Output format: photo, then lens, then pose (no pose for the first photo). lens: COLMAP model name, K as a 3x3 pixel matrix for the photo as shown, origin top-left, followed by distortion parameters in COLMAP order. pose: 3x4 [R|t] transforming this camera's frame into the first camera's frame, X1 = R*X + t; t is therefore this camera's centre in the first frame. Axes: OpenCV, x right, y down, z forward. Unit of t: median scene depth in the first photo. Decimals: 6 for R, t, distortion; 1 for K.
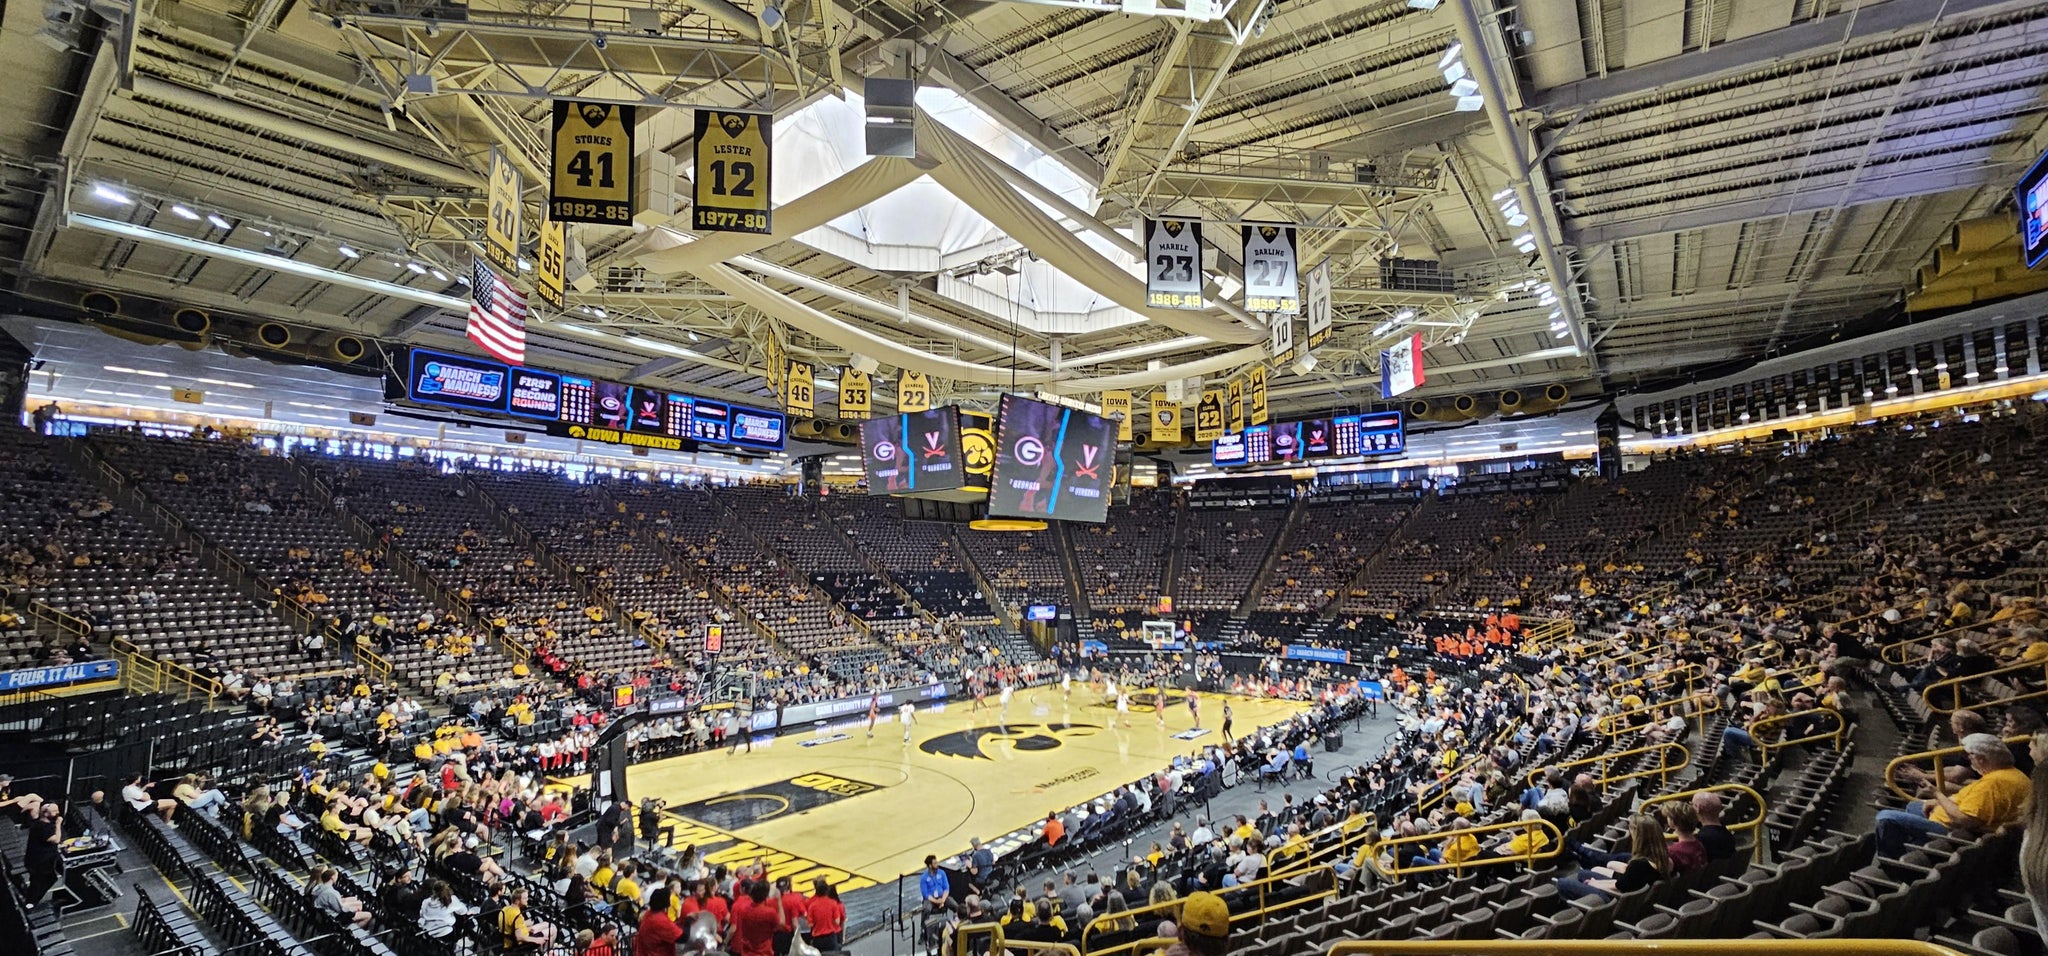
lens RADIAL K [[844.3, 0, 1024.0], [0, 844.3, 478.0], [0, 0, 1]] dist [-0.000711, 0.000023]
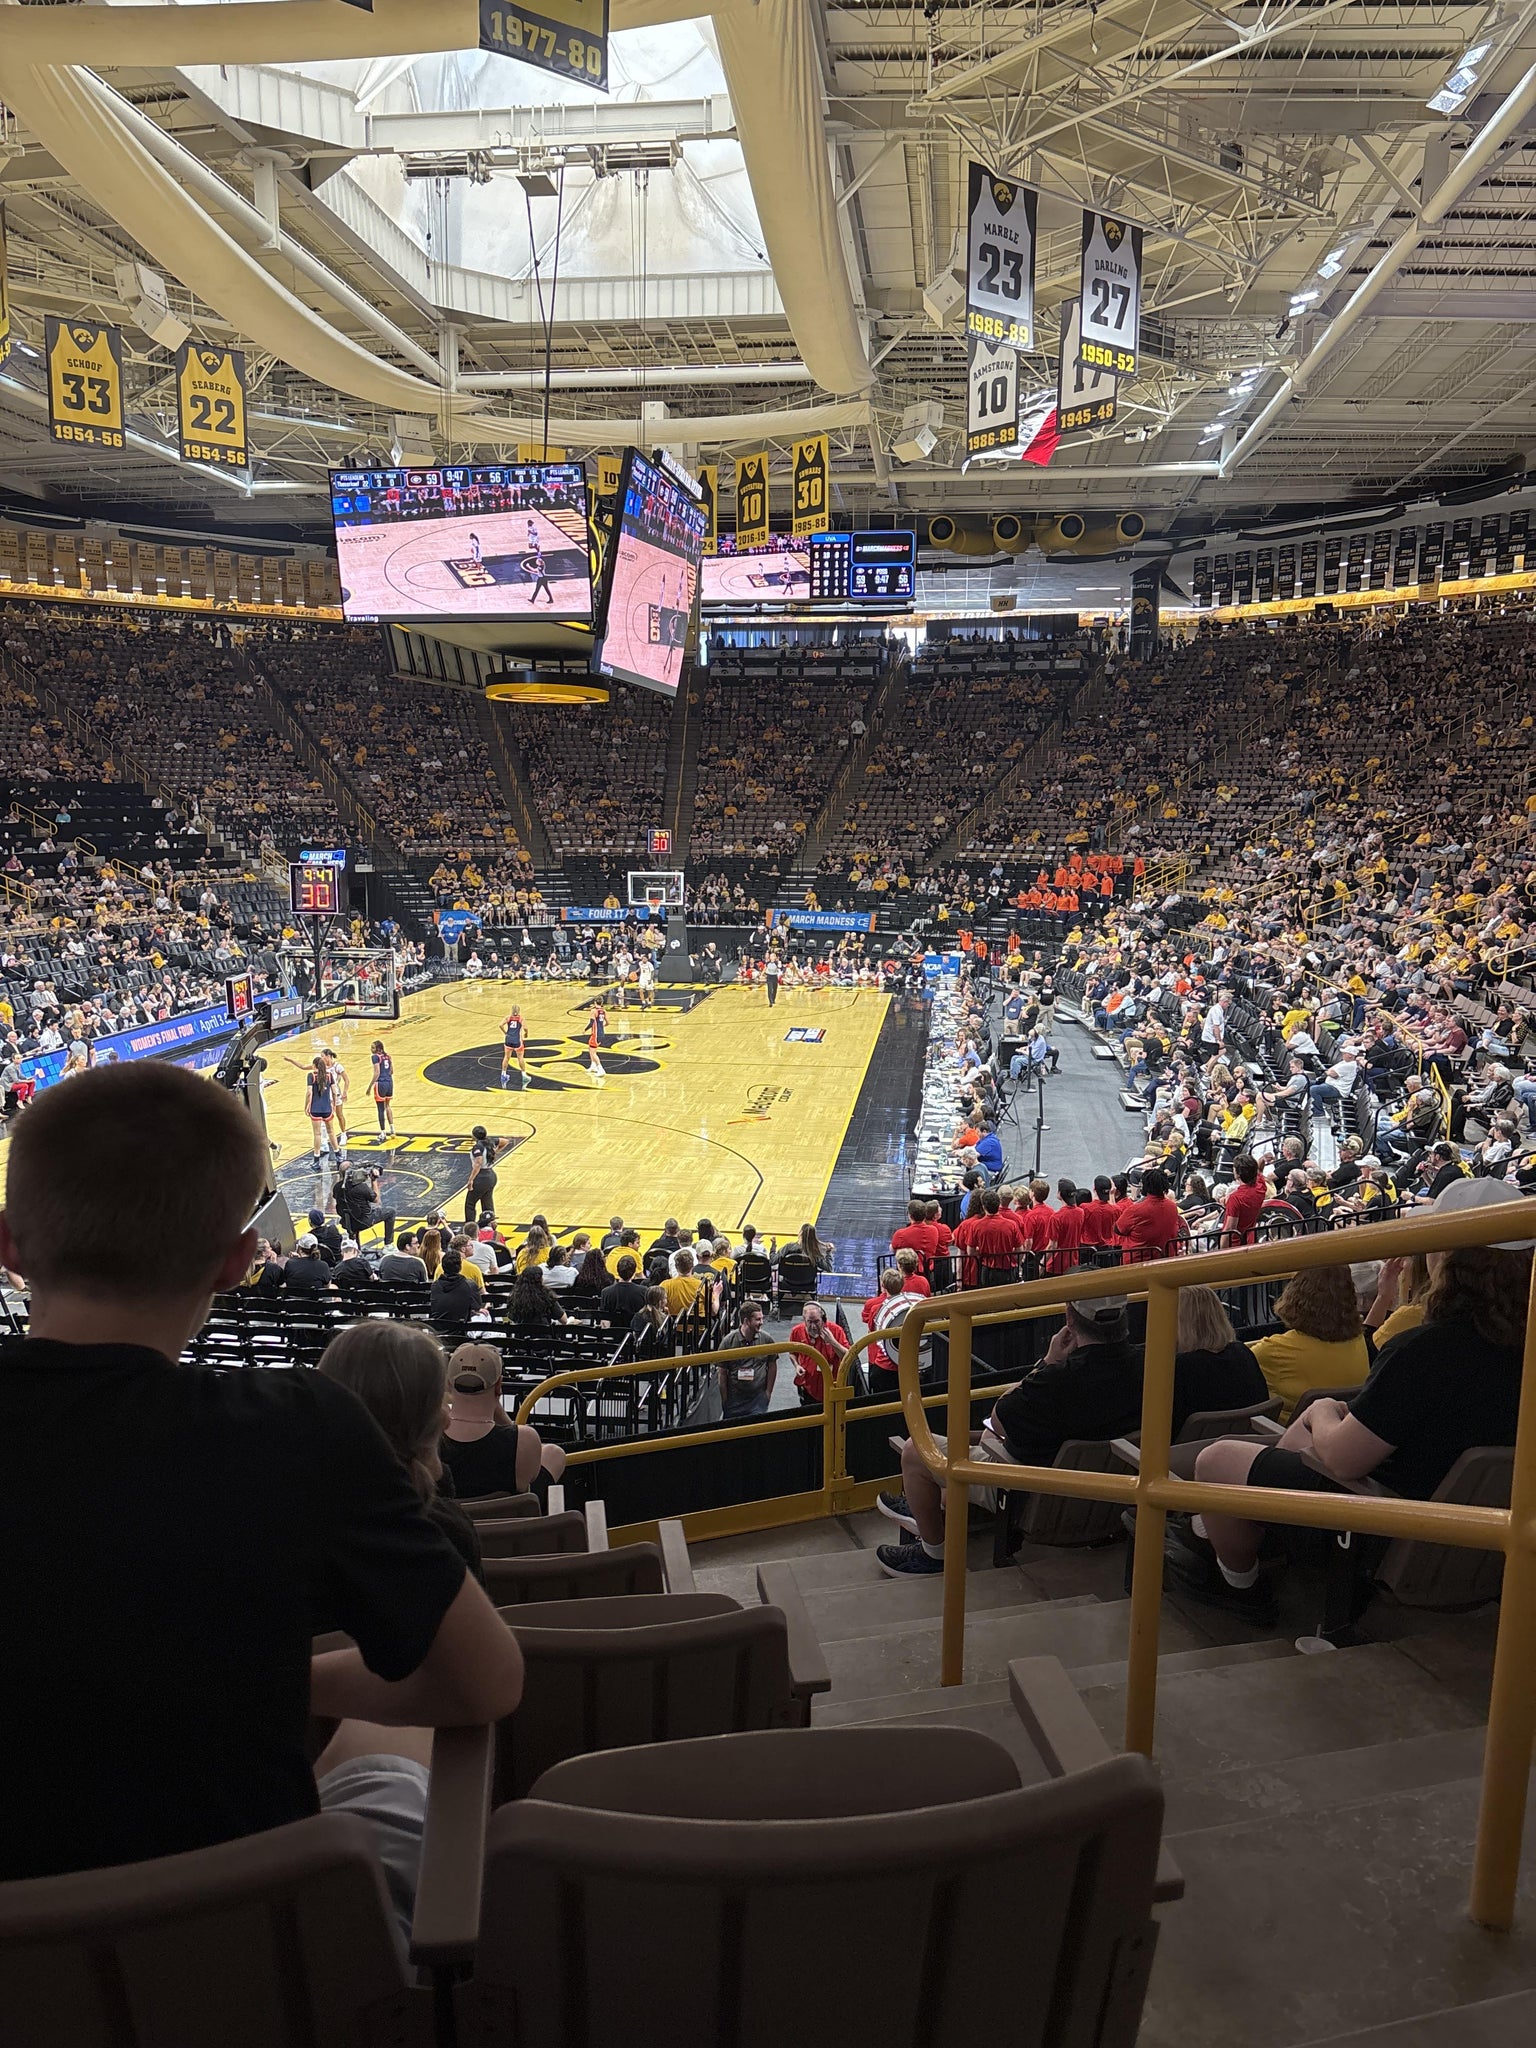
lens RADIAL K [[1581.8, 0, 768.0], [0, 1581.8, 1024.0], [0, 0, 1]] dist [0.013267, 0.002298]
pose [[0.862331, -0.062163, 0.502515, -0.330600], [-0.064958, 0.970653, 0.231544, 0.012182], [-0.502161, -0.232310, 0.832986, 0.010601]]
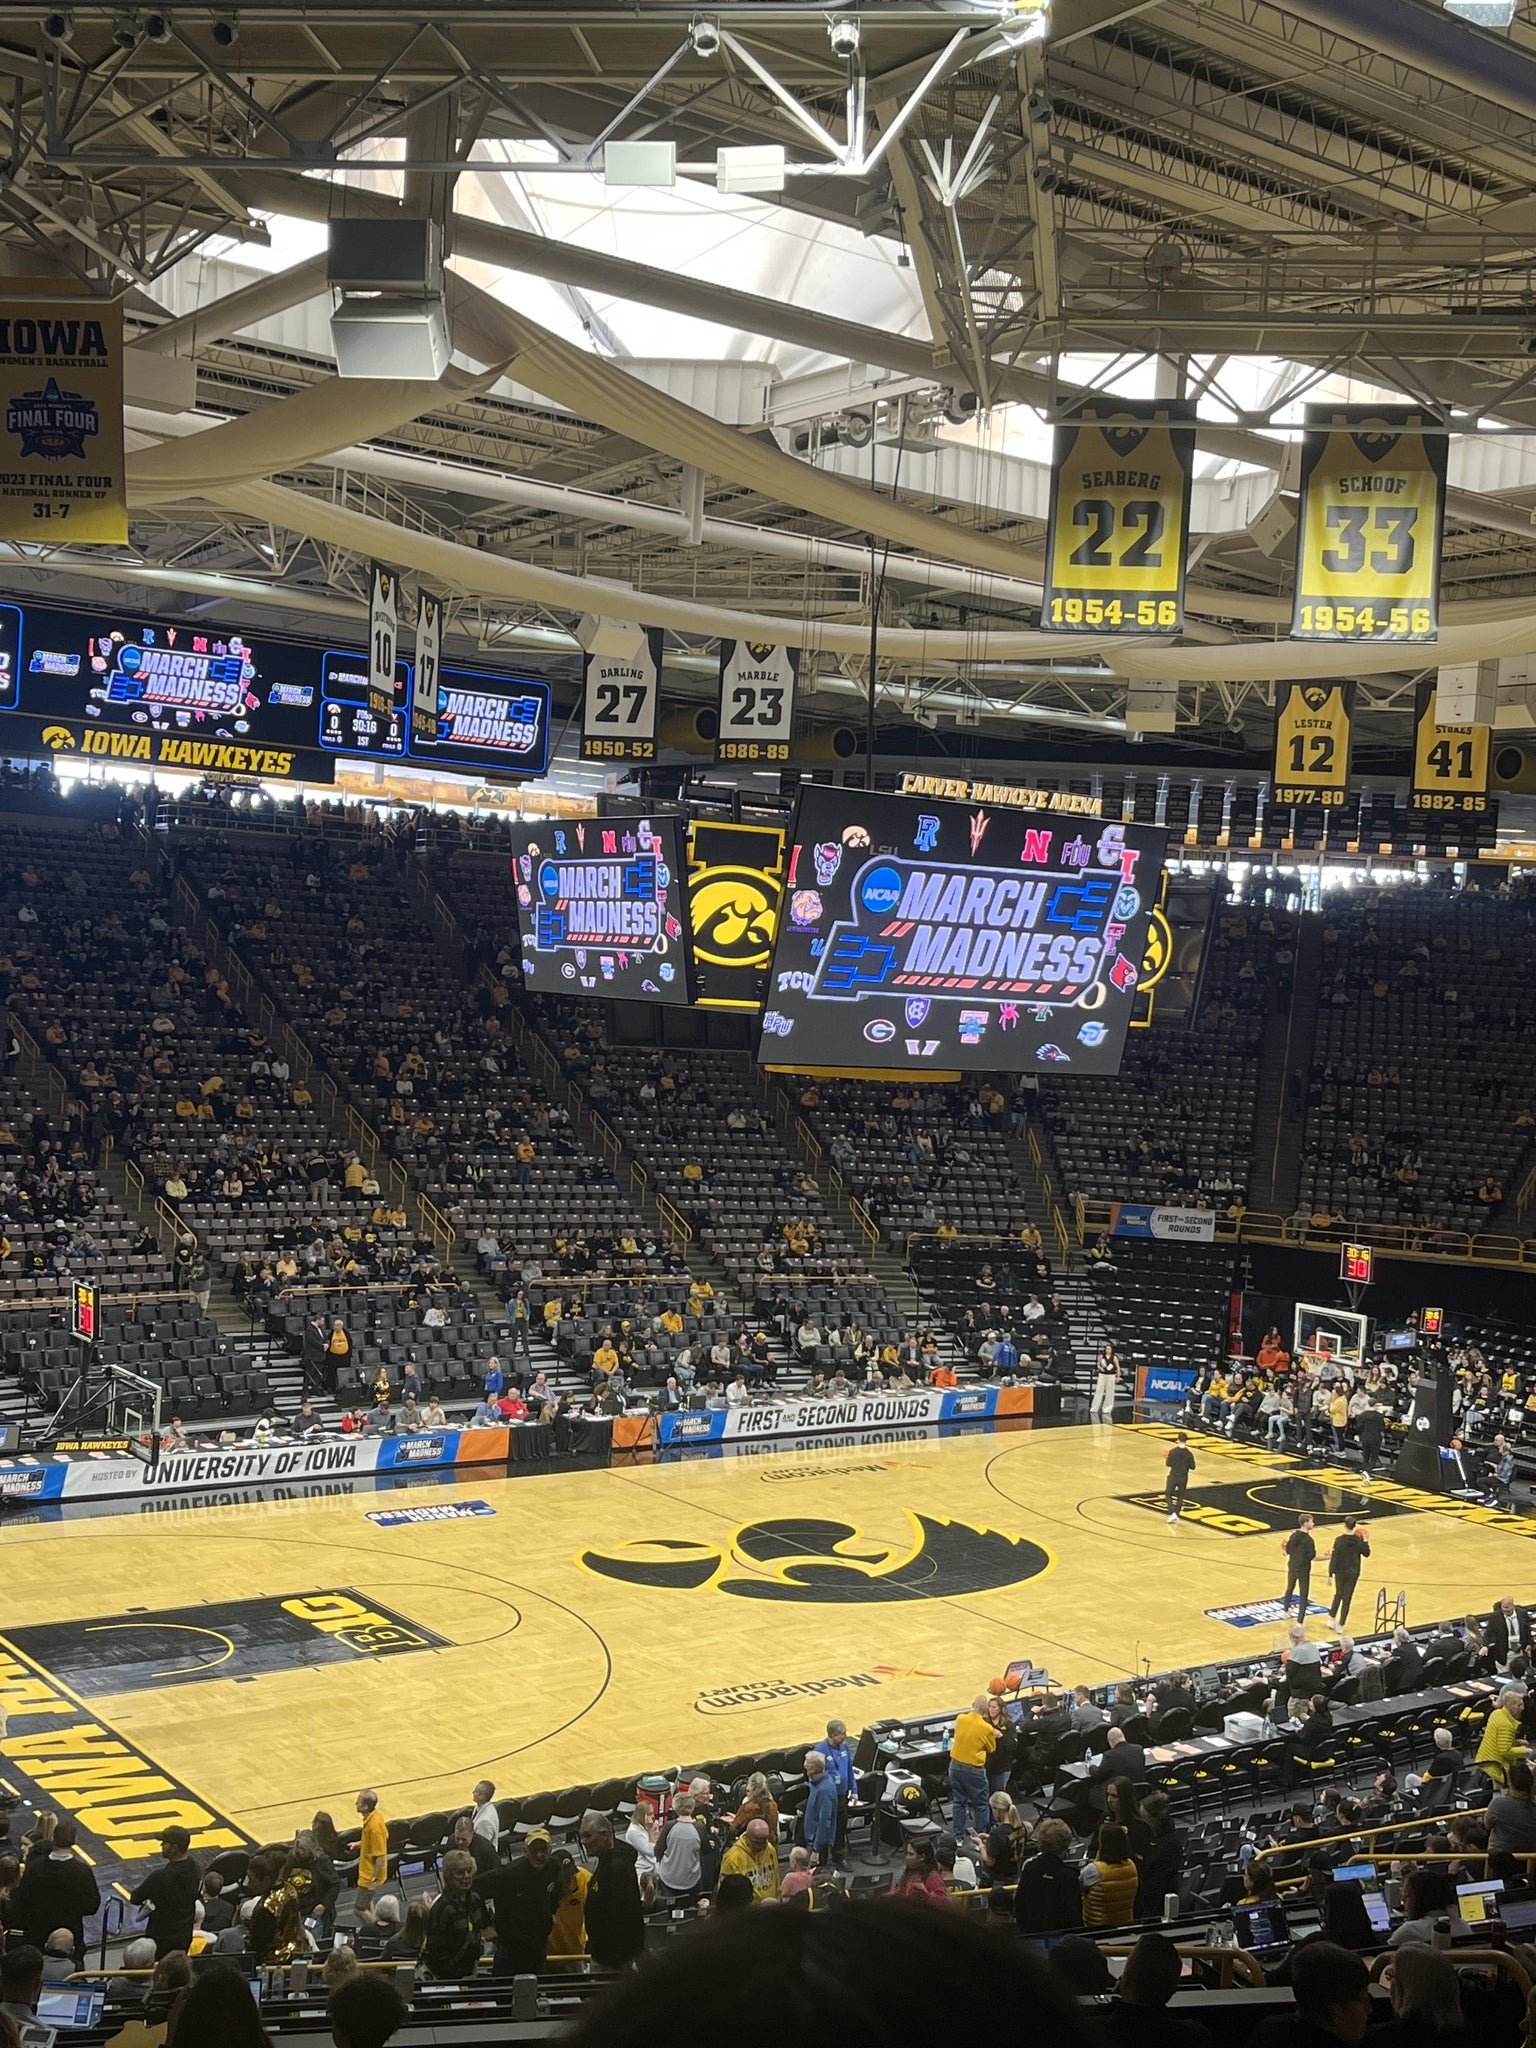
lens RADIAL K [[2363.6, 0, 768.0], [0, 2363.6, 1024.0], [0, 0, 1]] dist [0.010171, -0.007771]
pose [[0.958046, 0.072183, -0.277378, 0.200283], [-0.037668, 0.991083, 0.127808, -0.088277], [0.284130, -0.111998, 0.952222, -0.097361]]
